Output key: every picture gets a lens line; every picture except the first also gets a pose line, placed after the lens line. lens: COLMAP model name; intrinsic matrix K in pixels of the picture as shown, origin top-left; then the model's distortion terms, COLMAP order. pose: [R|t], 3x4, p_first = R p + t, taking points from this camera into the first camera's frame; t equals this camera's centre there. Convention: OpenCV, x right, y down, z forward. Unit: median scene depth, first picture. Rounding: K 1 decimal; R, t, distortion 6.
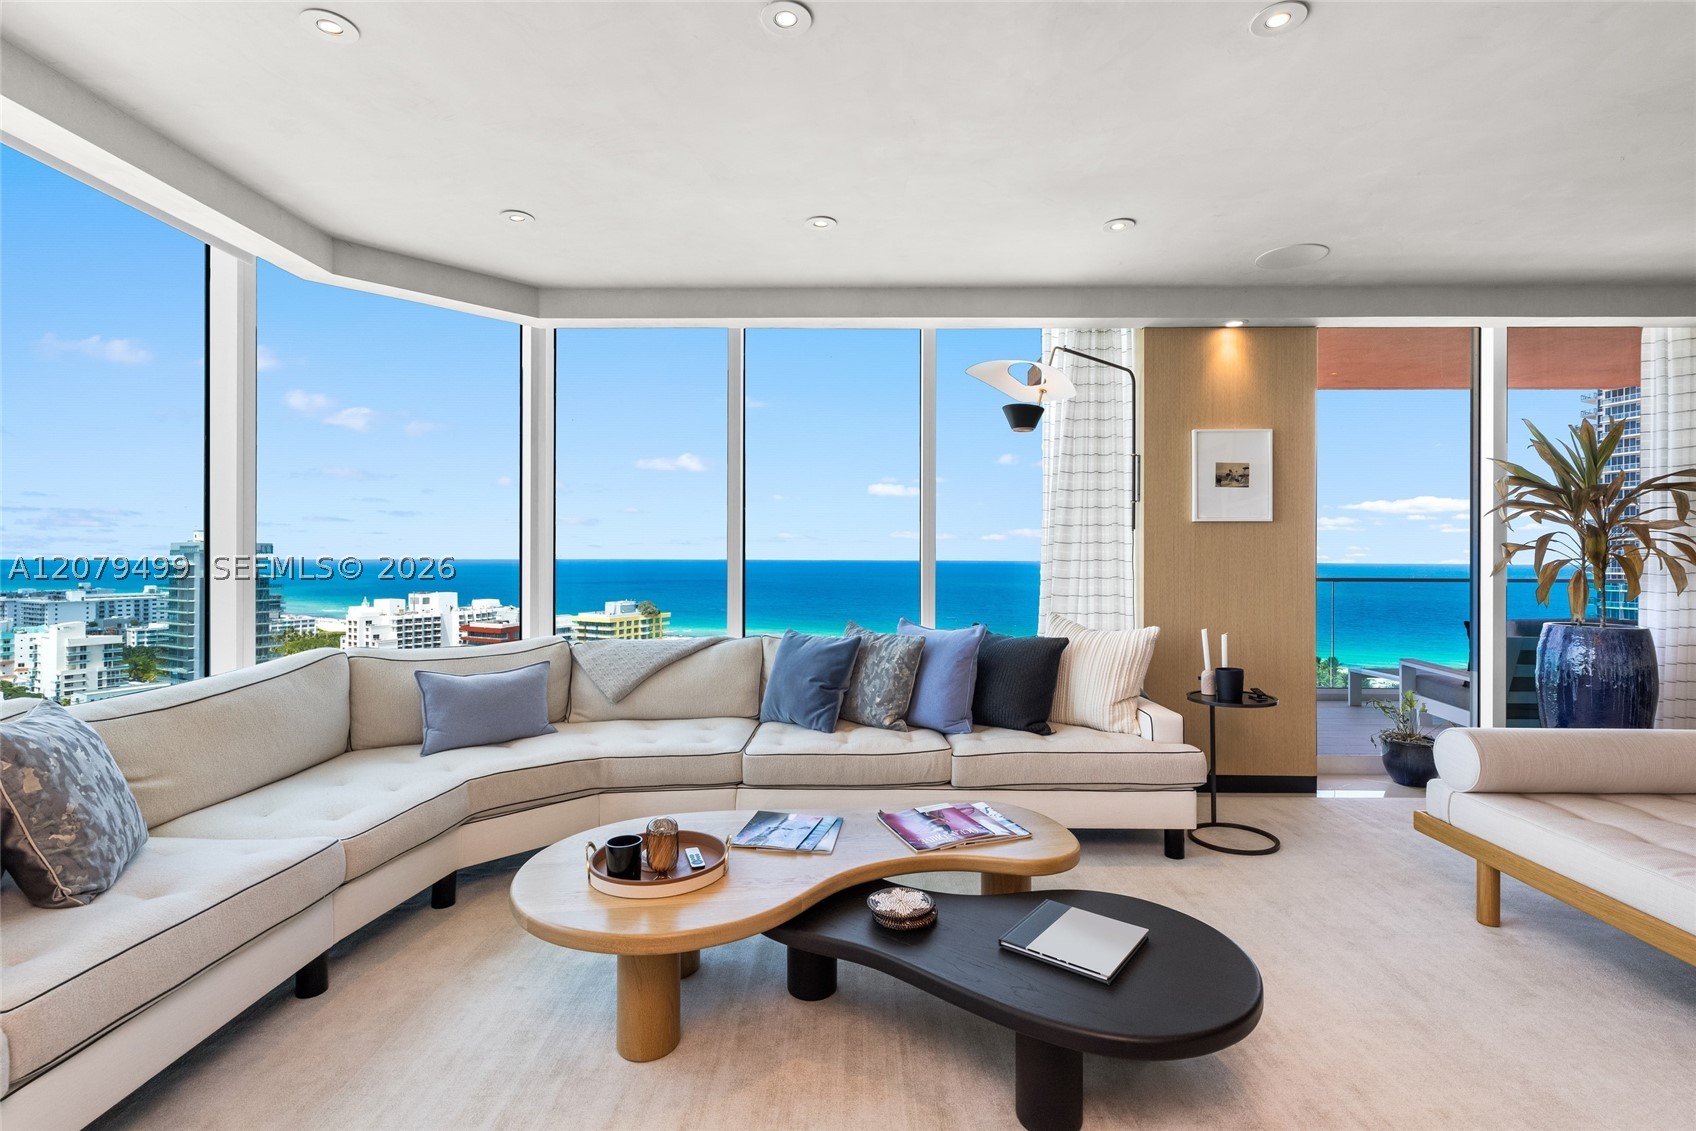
lens RADIAL K [[782.2, 0, 848.6], [0, 782.2, 550.1], [0, 0, 1]] dist [0.013299, -0.002671]
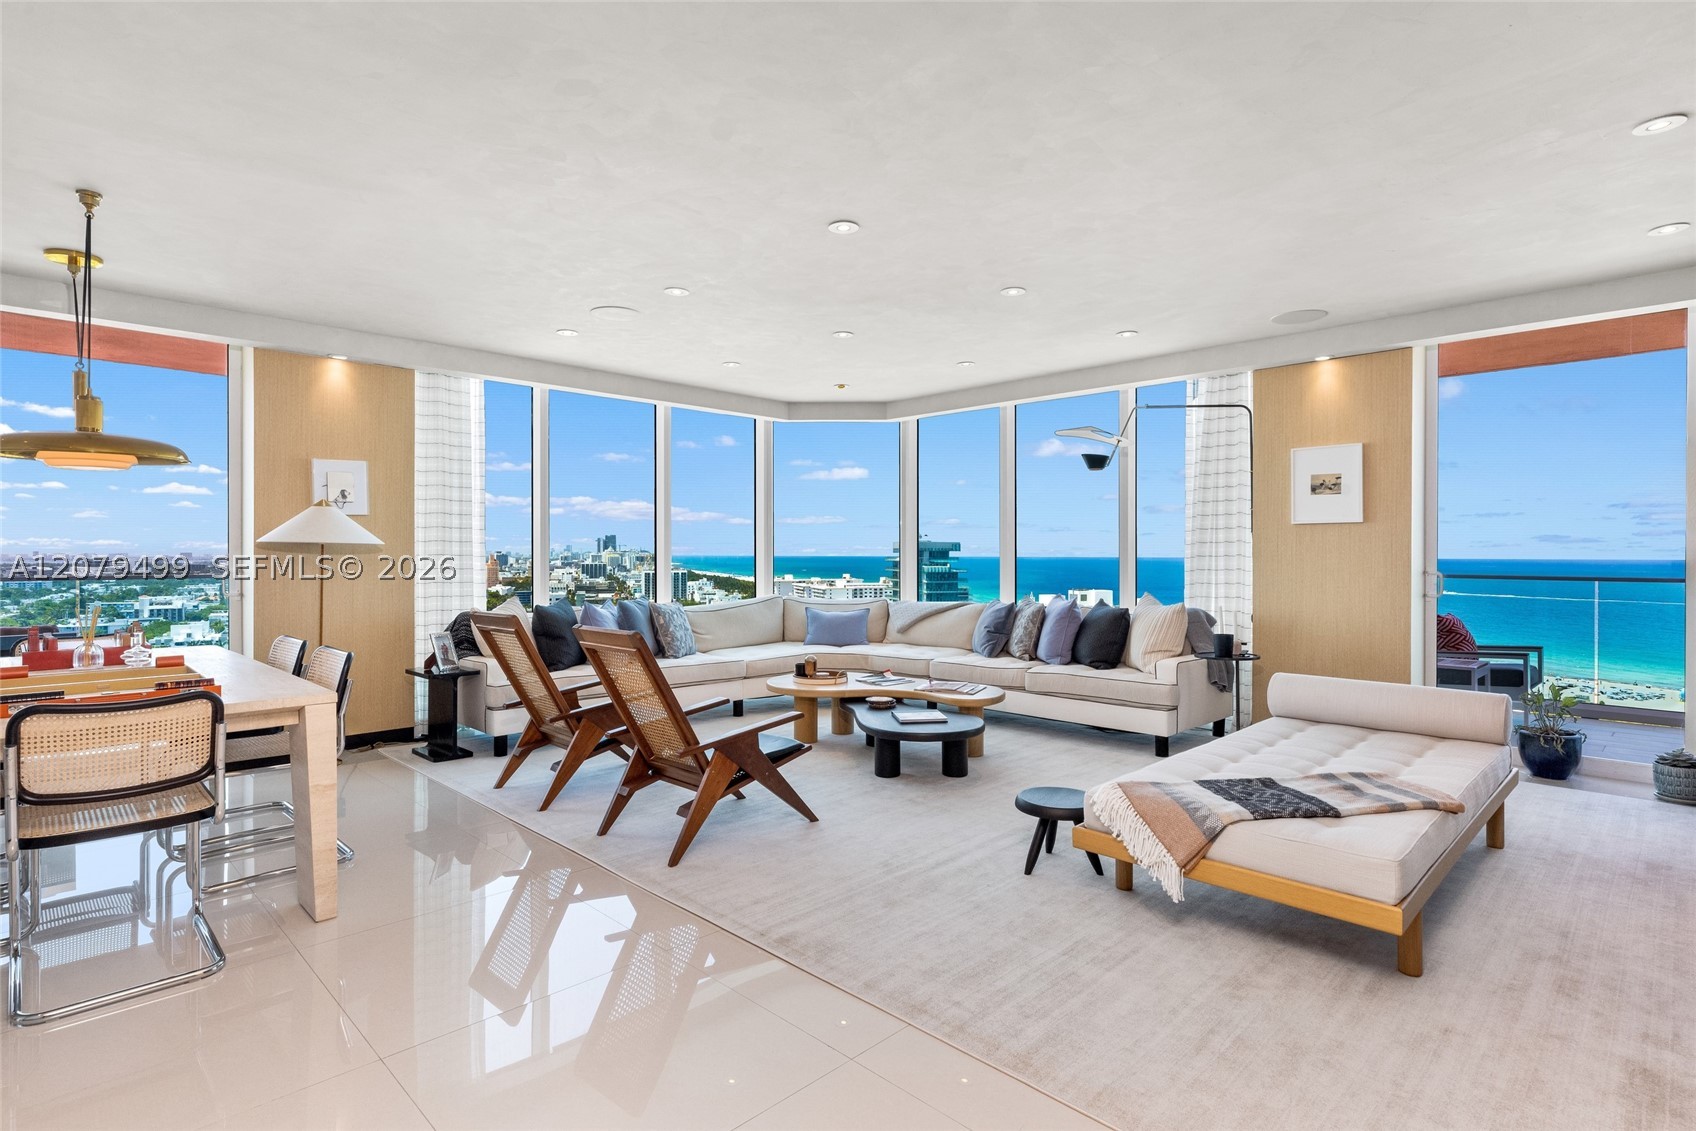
lens RADIAL K [[859.4, 0, 851.3], [0, 859.4, 547.7], [0, 0, 1]] dist [0.004228, -0.000140]
pose [[0.713203, -0.005635, -0.700935, 0.967353], [0.005873, 0.999981, -0.002063, -0.001239], [0.700933, -0.002645, 0.713222, -0.476675]]
